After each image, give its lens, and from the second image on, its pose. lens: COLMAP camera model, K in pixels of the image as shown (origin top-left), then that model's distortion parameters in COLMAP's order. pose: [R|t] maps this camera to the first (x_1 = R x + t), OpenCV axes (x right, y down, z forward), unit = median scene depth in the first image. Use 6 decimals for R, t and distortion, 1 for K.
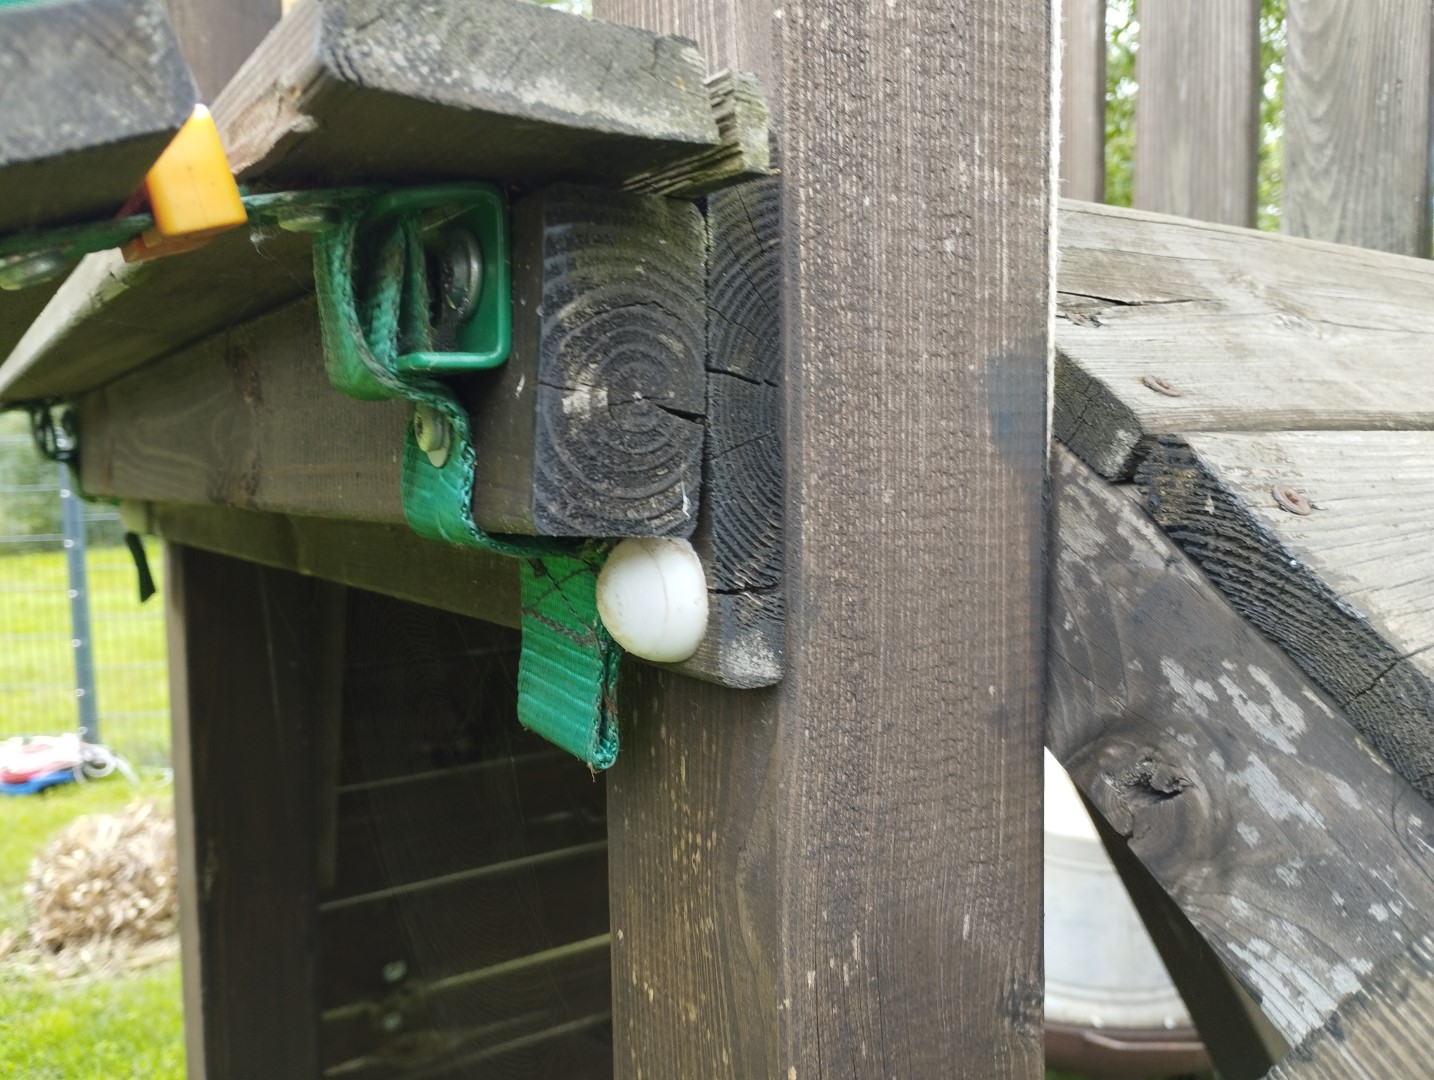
lens RADIAL K [[1218.7, 0, 720.8], [0, 1218.7, 543.1], [0, 0, 1]] dist [0.082914, -0.099457]
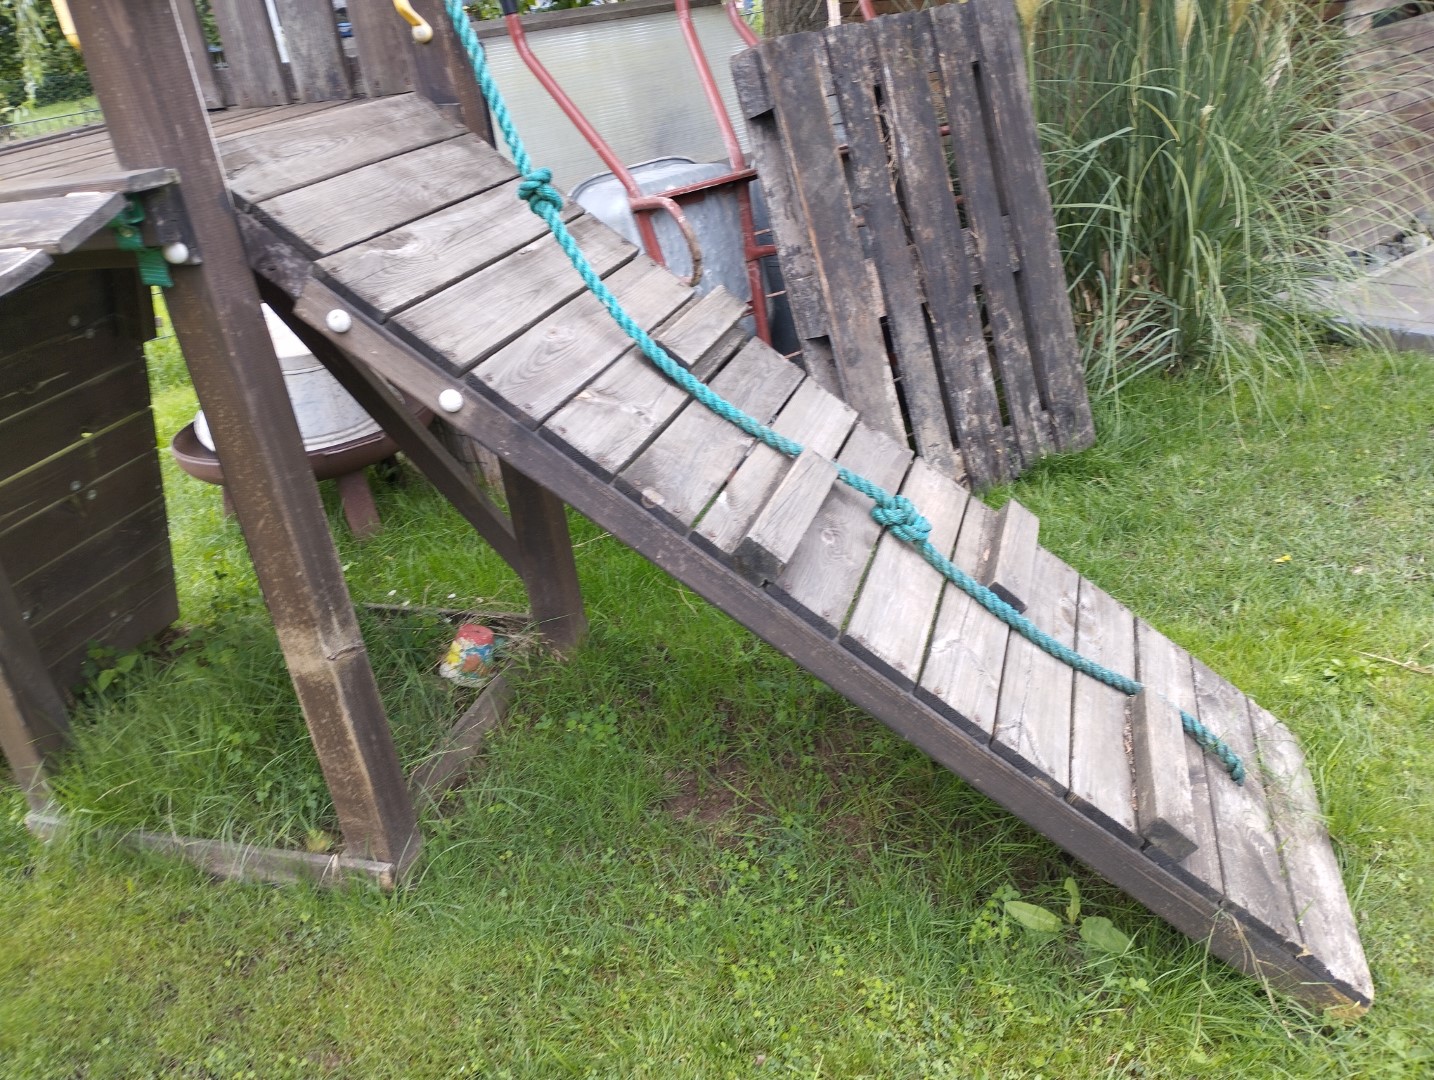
lens RADIAL K [[1218.7, 0, 720.8], [0, 1218.7, 543.1], [0, 0, 1]] dist [0.082914, -0.099457]
pose [[0.793503, -0.339665, 0.504956, -1.273313], [0.155058, 0.915206, 0.371962, -0.423522], [-0.588481, -0.216856, 0.778886, -4.805745]]
